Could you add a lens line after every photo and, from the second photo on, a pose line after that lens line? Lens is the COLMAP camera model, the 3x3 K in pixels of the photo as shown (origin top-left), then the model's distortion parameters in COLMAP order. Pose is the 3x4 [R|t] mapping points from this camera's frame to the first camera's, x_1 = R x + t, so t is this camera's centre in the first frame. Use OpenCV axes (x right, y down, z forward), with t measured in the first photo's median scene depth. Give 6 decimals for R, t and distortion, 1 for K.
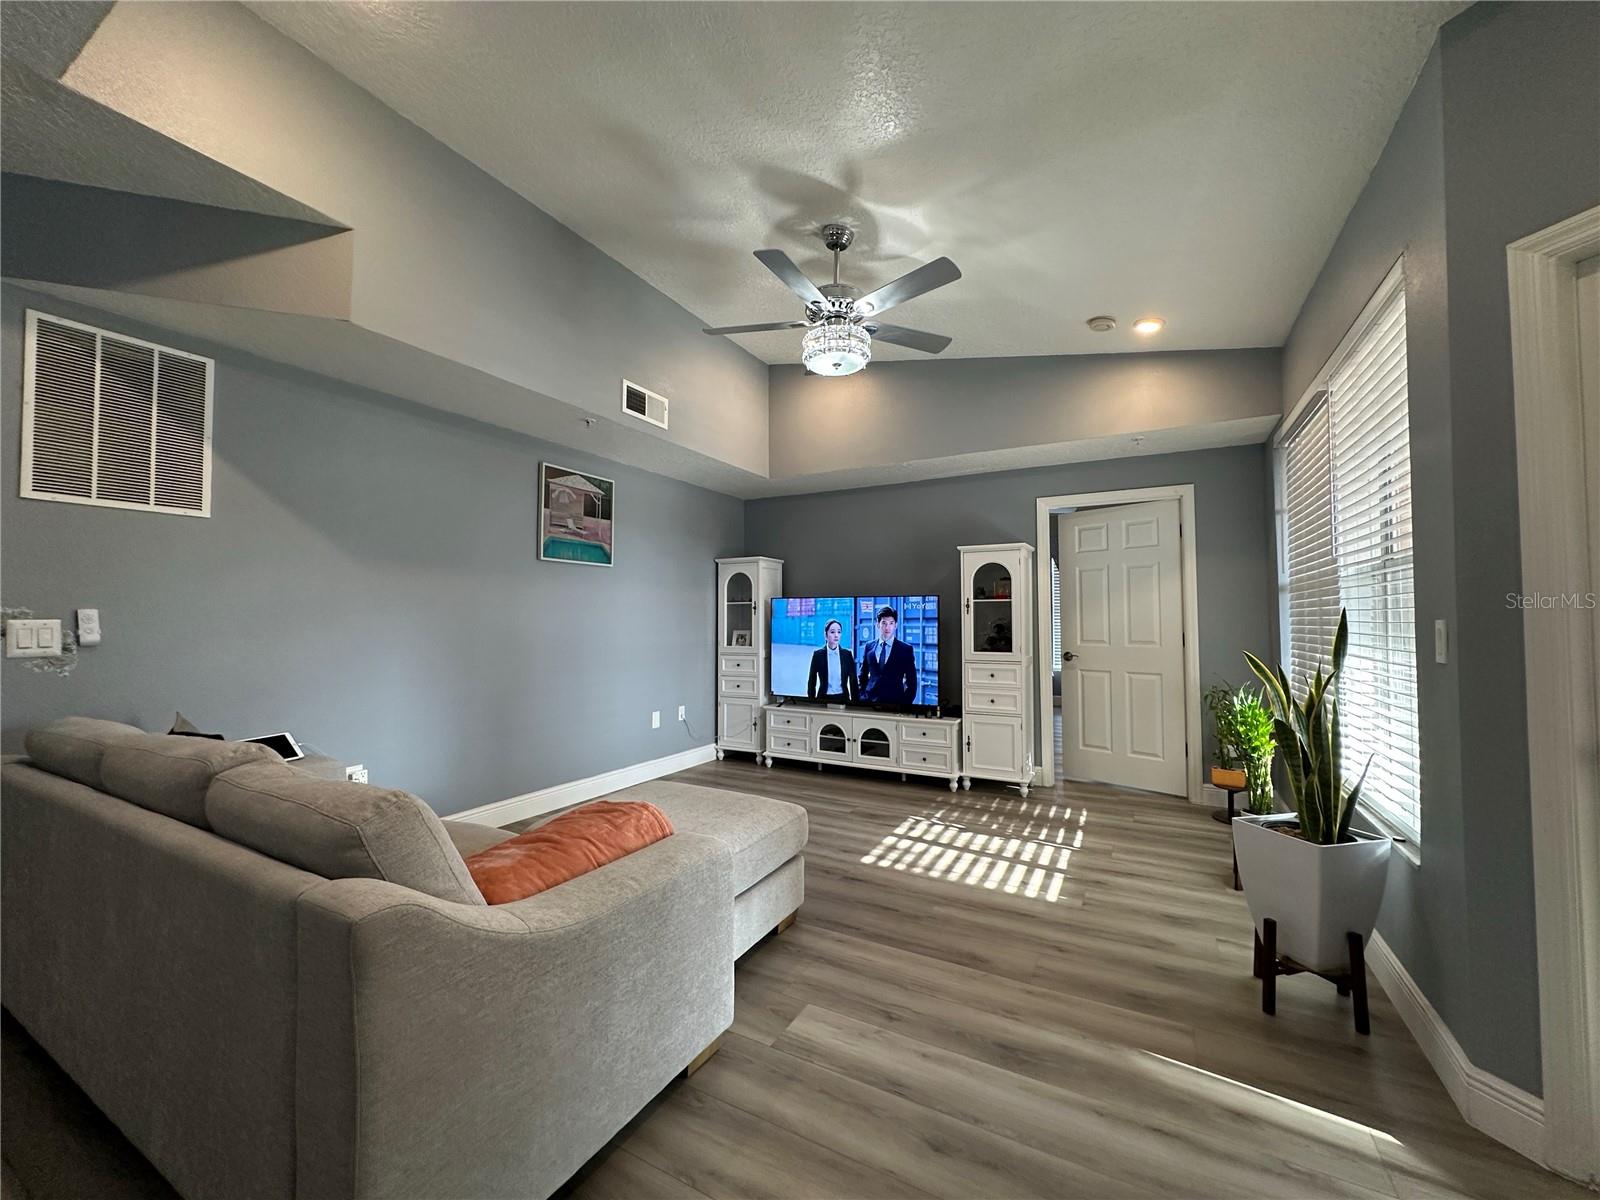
lens RADIAL K [[632.8, 0, 813.9], [0, 632.8, 598.5], [0, 0, 1]] dist [-0.000148, 0.000070]
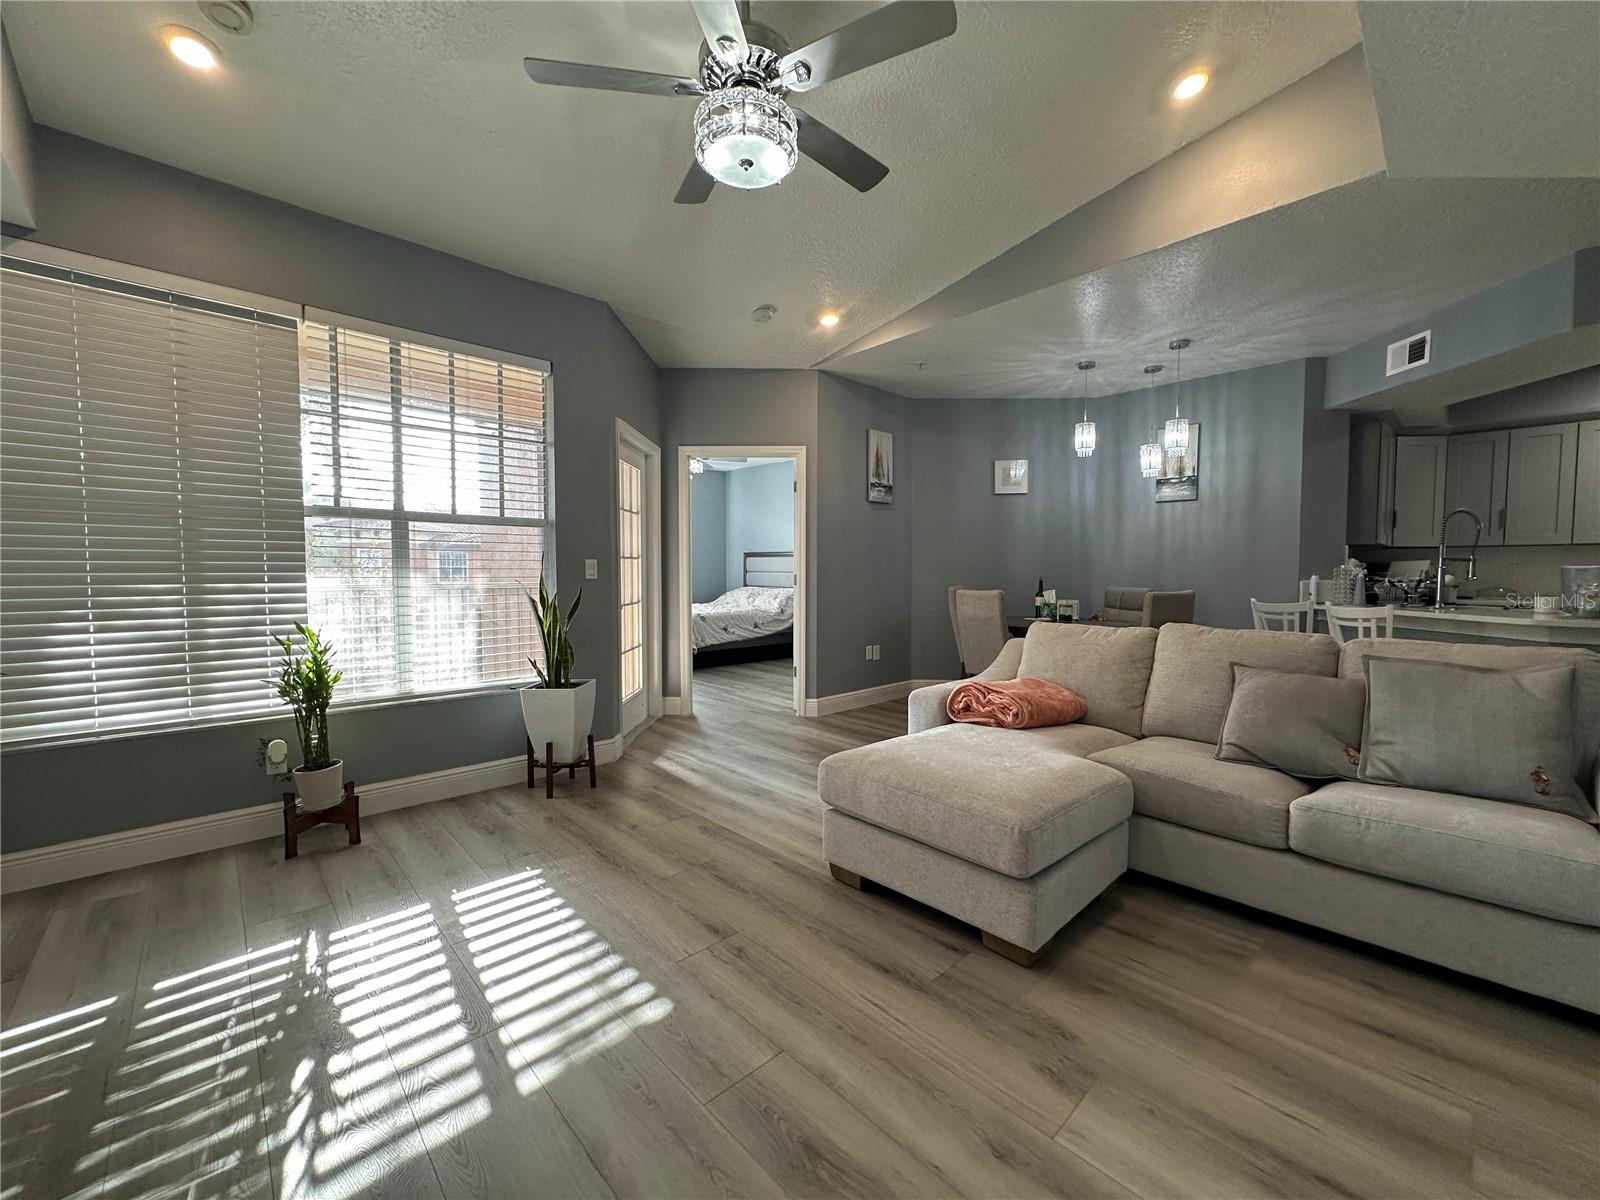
lens RADIAL K [[637.1, 0, 800.0], [0, 637.1, 600.0], [0, 0, 1]] dist [-0.000400, 0.000470]
pose [[-0.949699, -0.011071, 0.312968, -0.191984], [-0.006687, 0.999864, 0.015080, 0.069270], [-0.313093, 0.012229, -0.949644, 1.380429]]
